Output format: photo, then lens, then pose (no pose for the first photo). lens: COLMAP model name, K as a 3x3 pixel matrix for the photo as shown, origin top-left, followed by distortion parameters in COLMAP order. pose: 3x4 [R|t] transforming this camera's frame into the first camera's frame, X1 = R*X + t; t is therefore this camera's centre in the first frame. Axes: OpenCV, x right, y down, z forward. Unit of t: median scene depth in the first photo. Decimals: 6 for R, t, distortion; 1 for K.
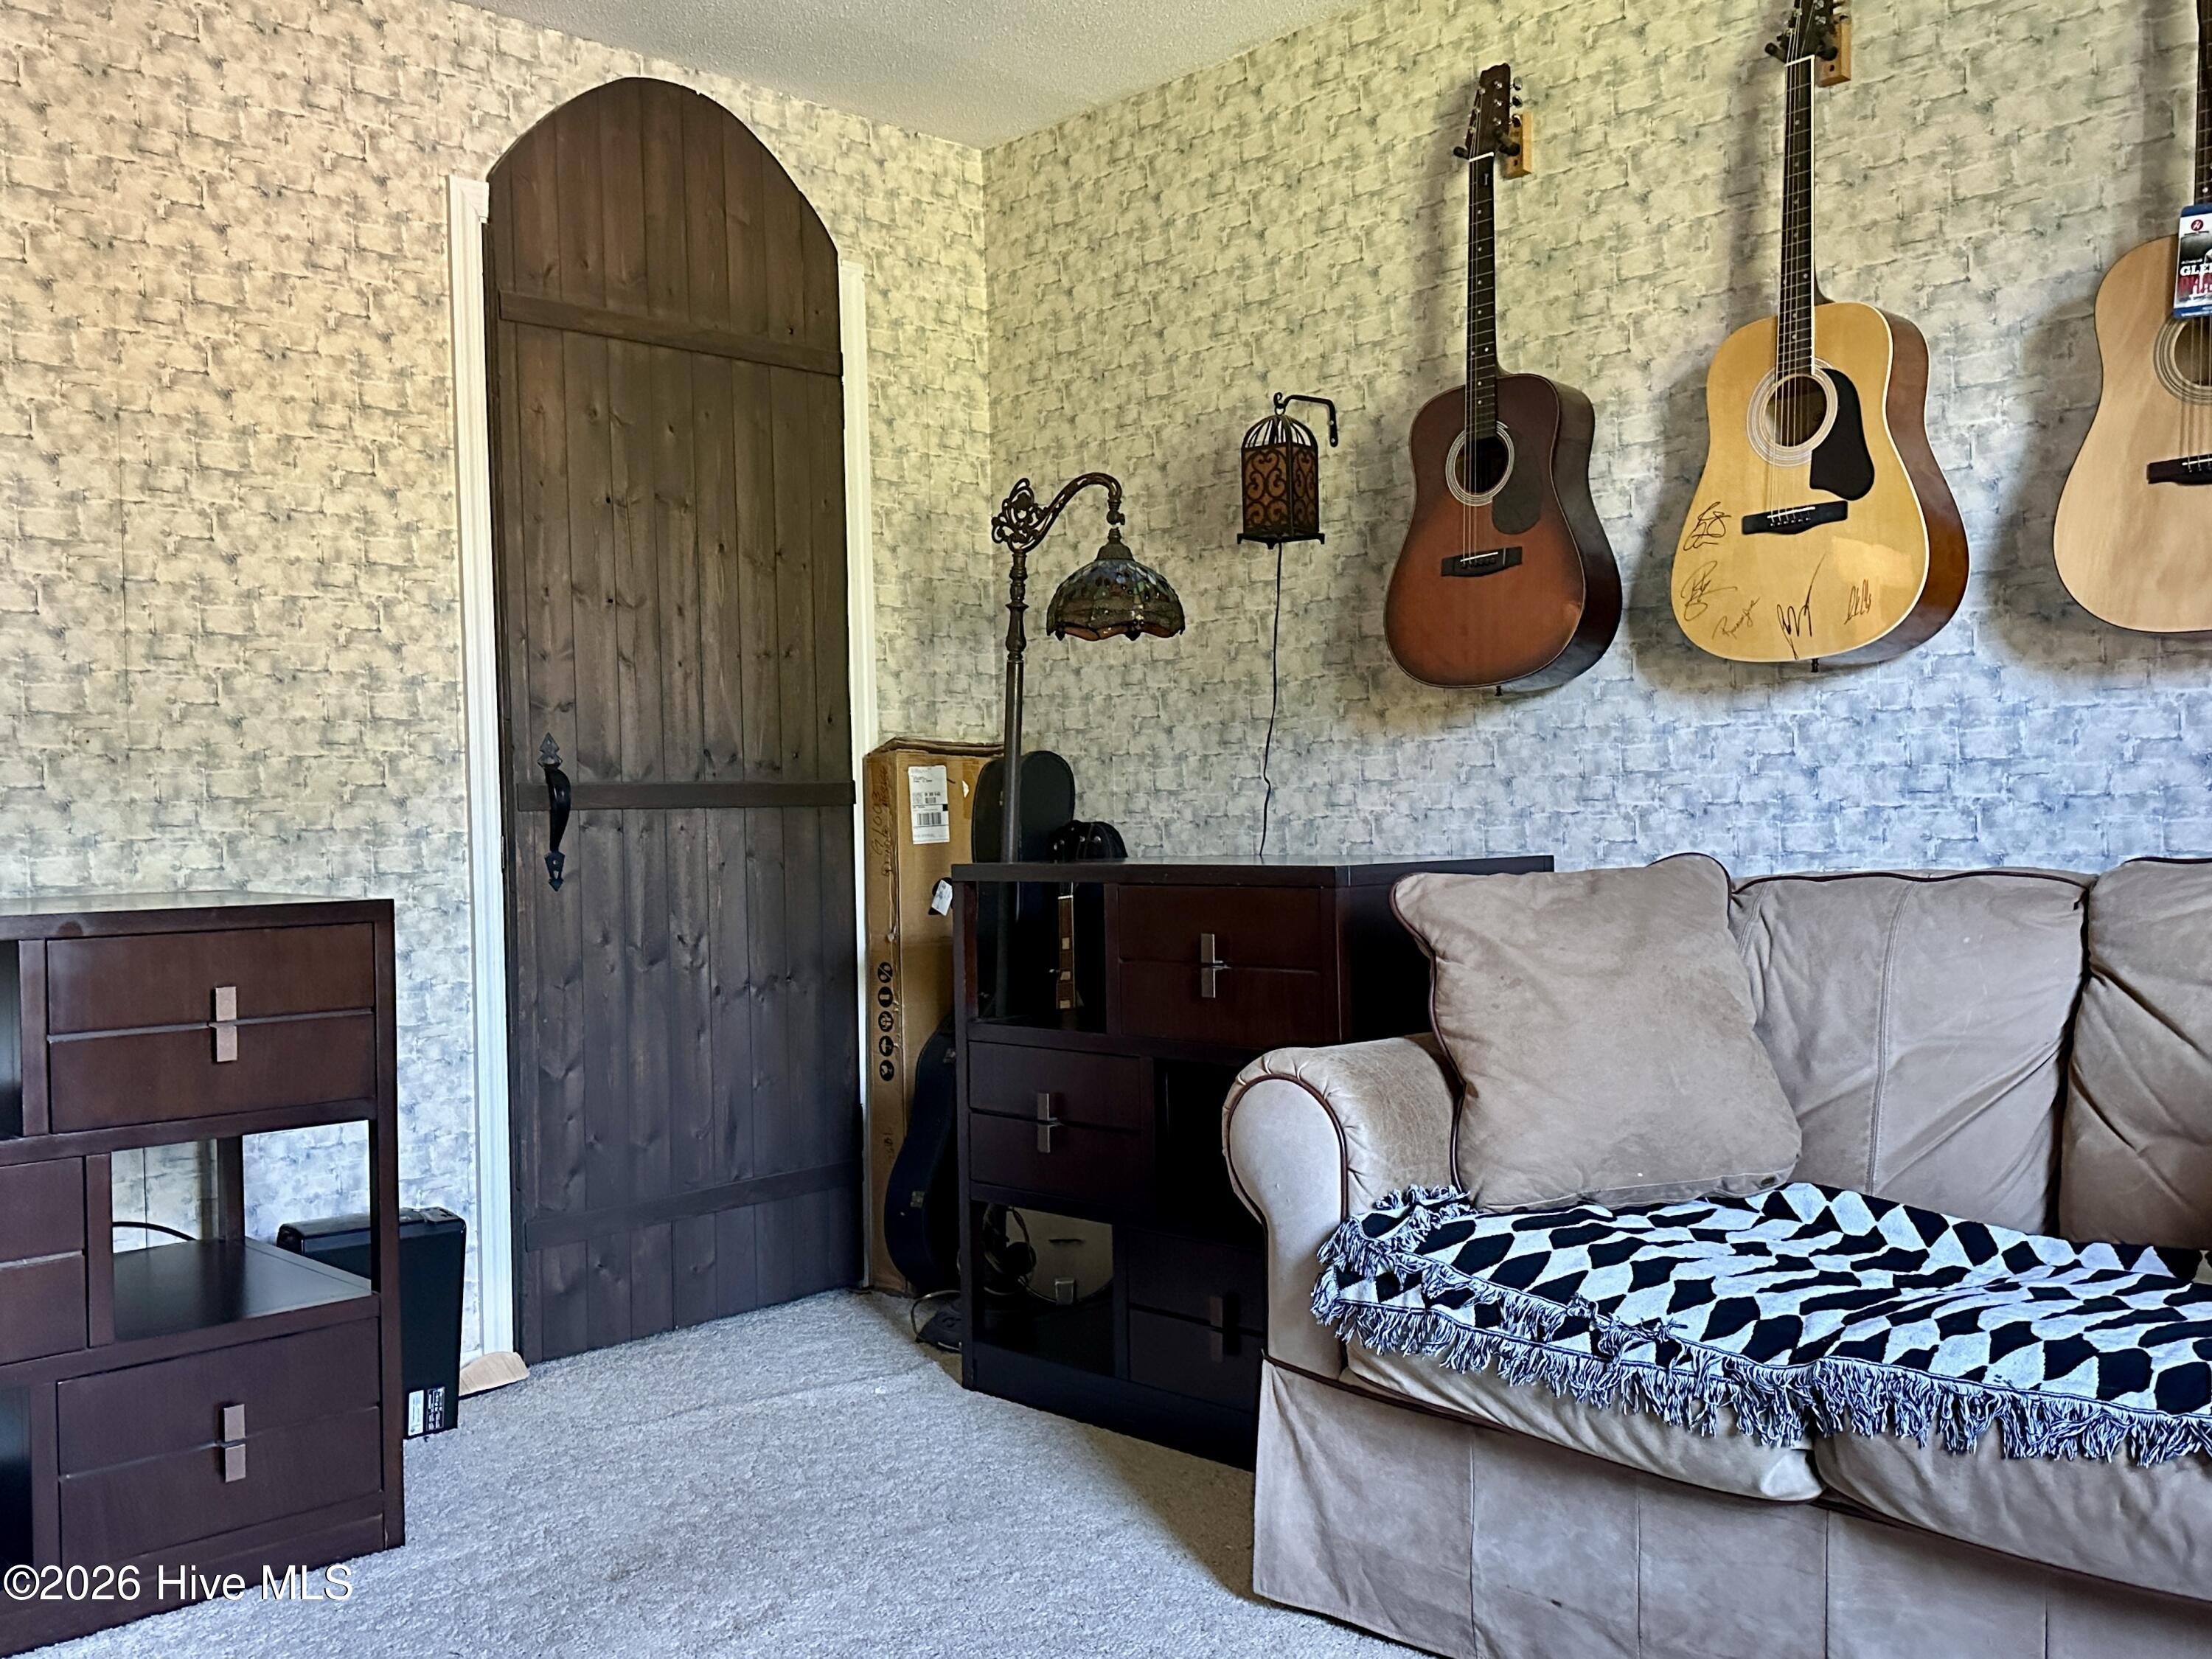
lens RADIAL K [[2007.4, 0, 1105.1], [0, 2007.4, 876.3], [0, 0, 1]] dist [0.122701, -0.188407]
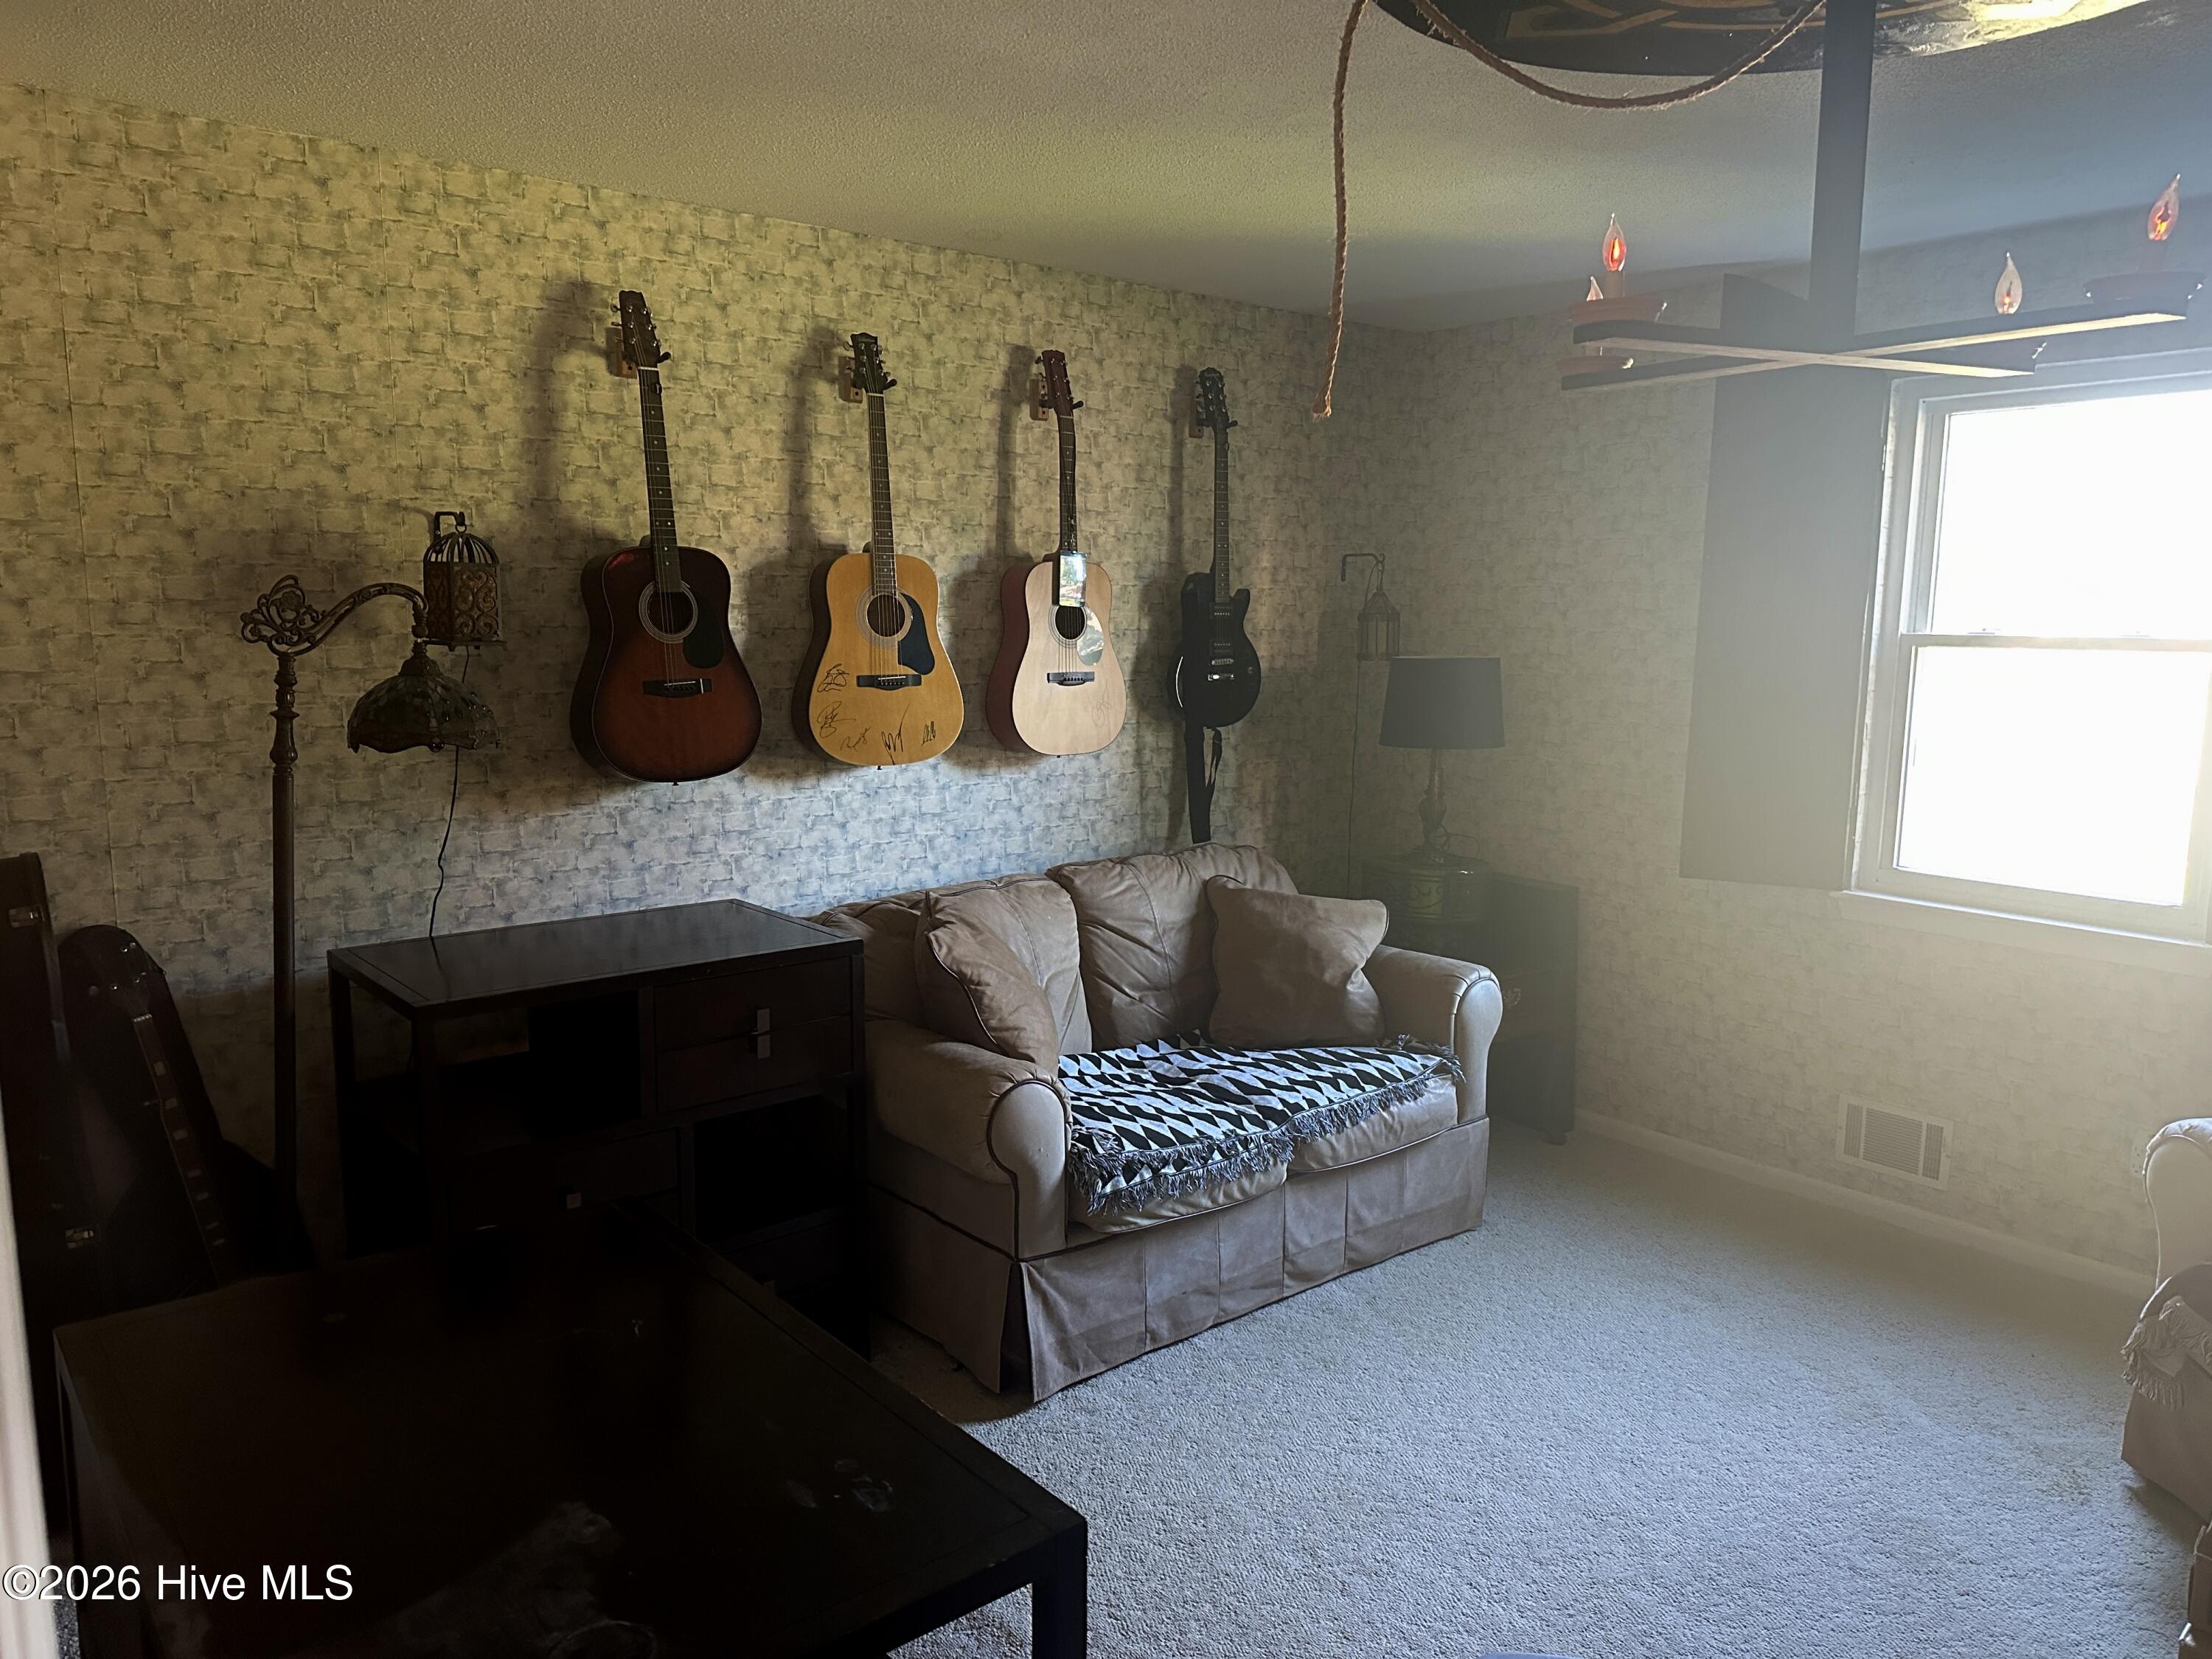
lens RADIAL K [[1555.4, 0, 1105.5], [0, 1555.4, 856.9], [0, 0, 1]] dist [0.197949, -0.333381]
pose [[0.074492, -0.138994, 0.987487, -0.875448], [0.018143, 0.990264, 0.138017, -0.193861], [-0.997057, 0.007635, 0.076289, 0.682485]]
